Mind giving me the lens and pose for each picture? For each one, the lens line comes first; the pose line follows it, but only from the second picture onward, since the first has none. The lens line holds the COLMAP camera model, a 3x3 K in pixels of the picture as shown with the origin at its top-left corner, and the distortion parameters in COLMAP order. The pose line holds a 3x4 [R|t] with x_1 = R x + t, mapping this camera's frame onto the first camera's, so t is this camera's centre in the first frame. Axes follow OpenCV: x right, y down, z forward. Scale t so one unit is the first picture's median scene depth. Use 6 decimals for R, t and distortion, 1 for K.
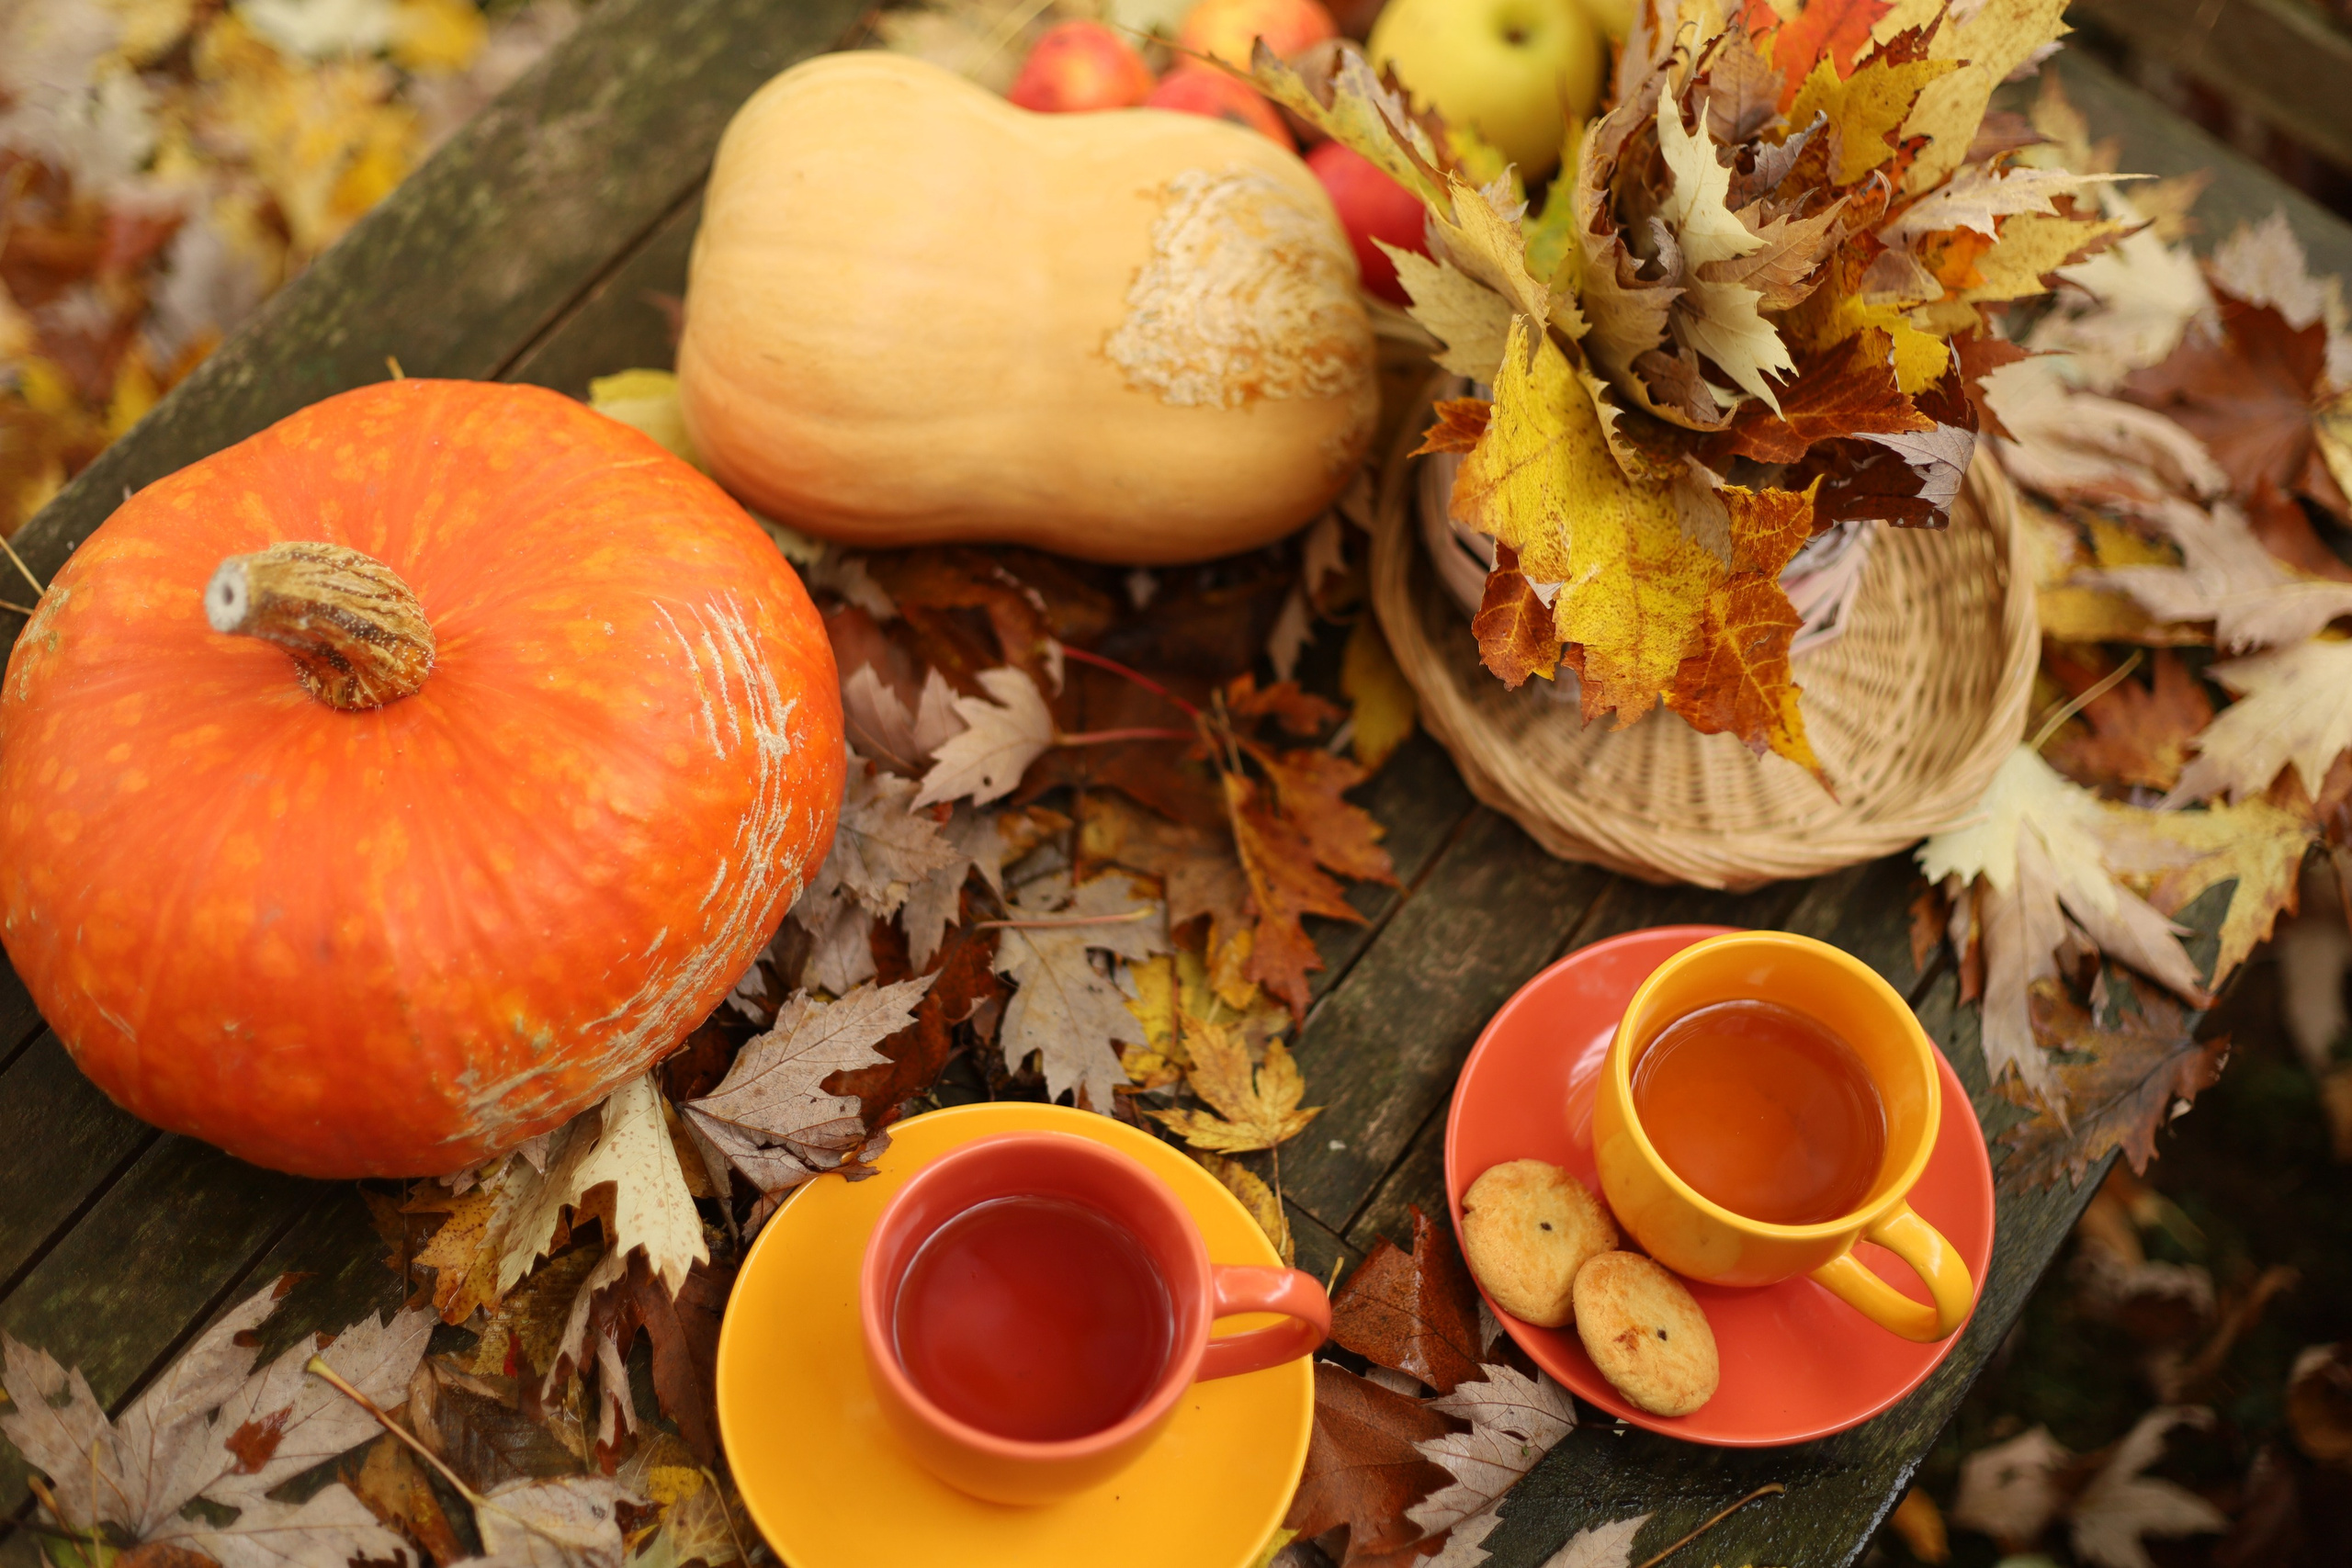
lens RADIAL K [[3447.6, 0, 1180.2], [0, 3447.6, 996.2], [0, 0, 1]] dist [-0.050667, -0.379443]
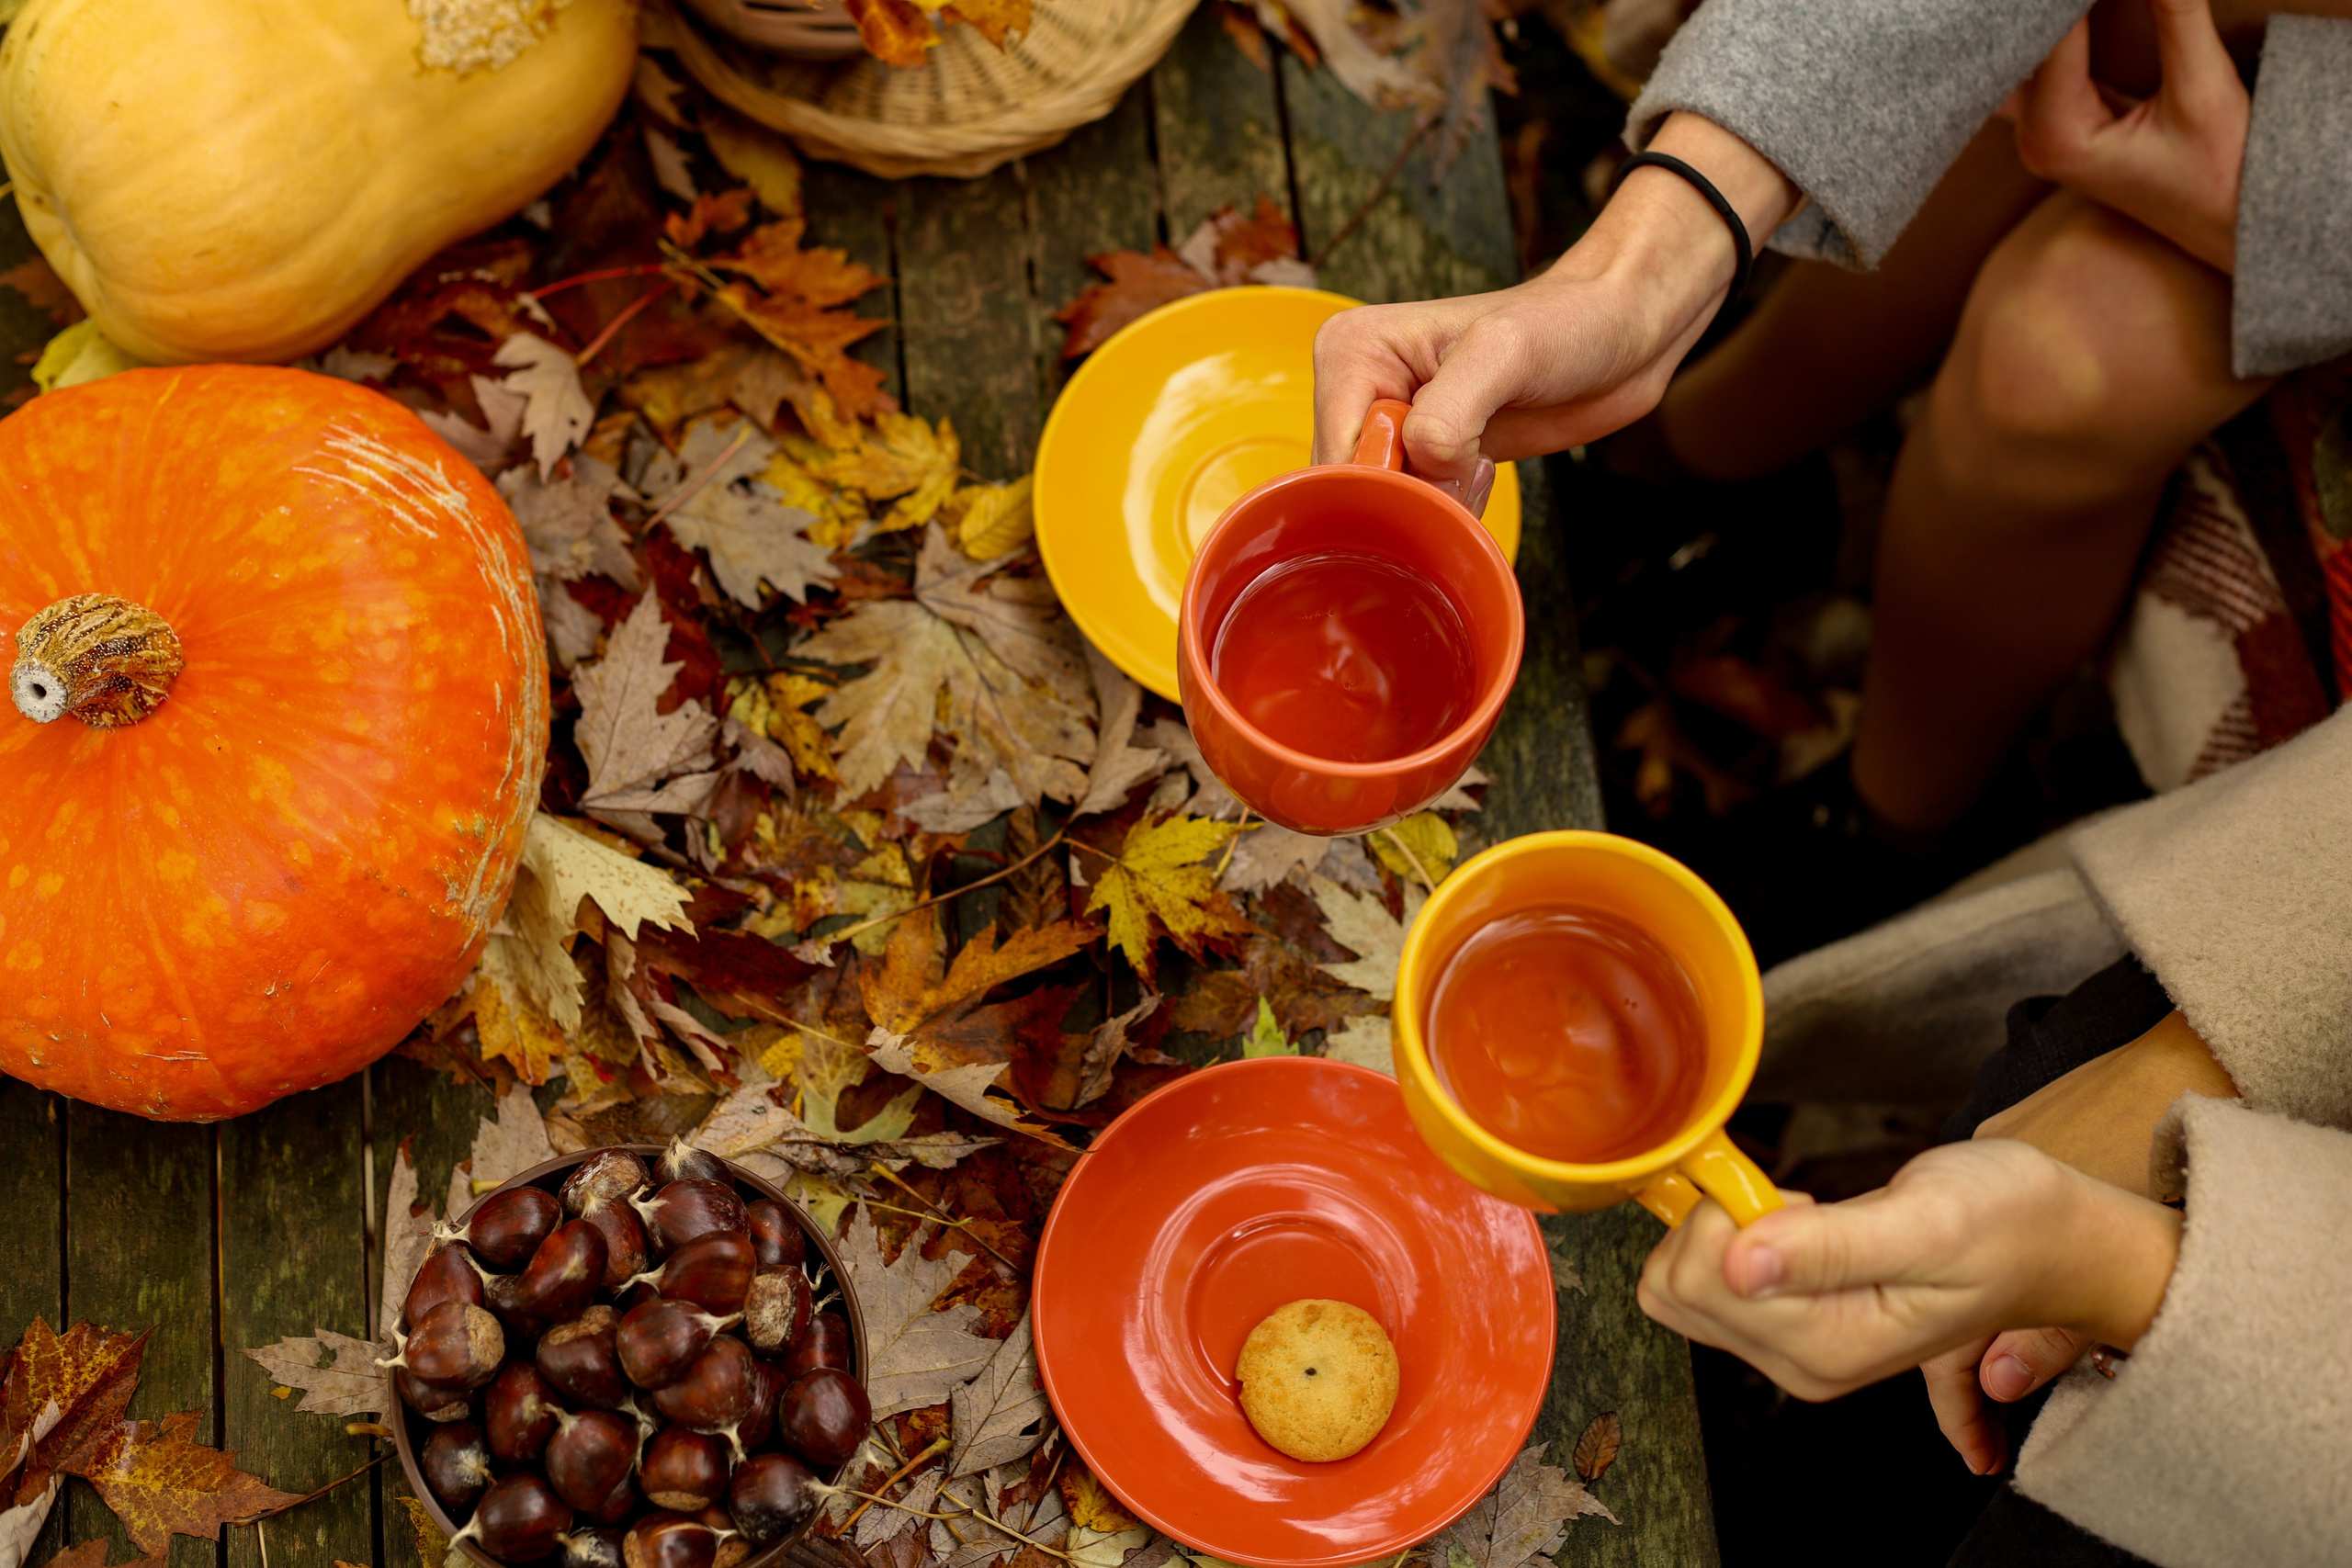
lens RADIAL K [[3447.6, 0, 1180.2], [0, 3447.6, 996.2], [0, 0, 1]] dist [-0.050667, -0.379443]
pose [[0.738458, -0.651952, 0.172159, -0.232331], [0.607263, 0.753983, 0.250482, -0.084439], [-0.293107, -0.080425, 0.952691, -0.157969]]
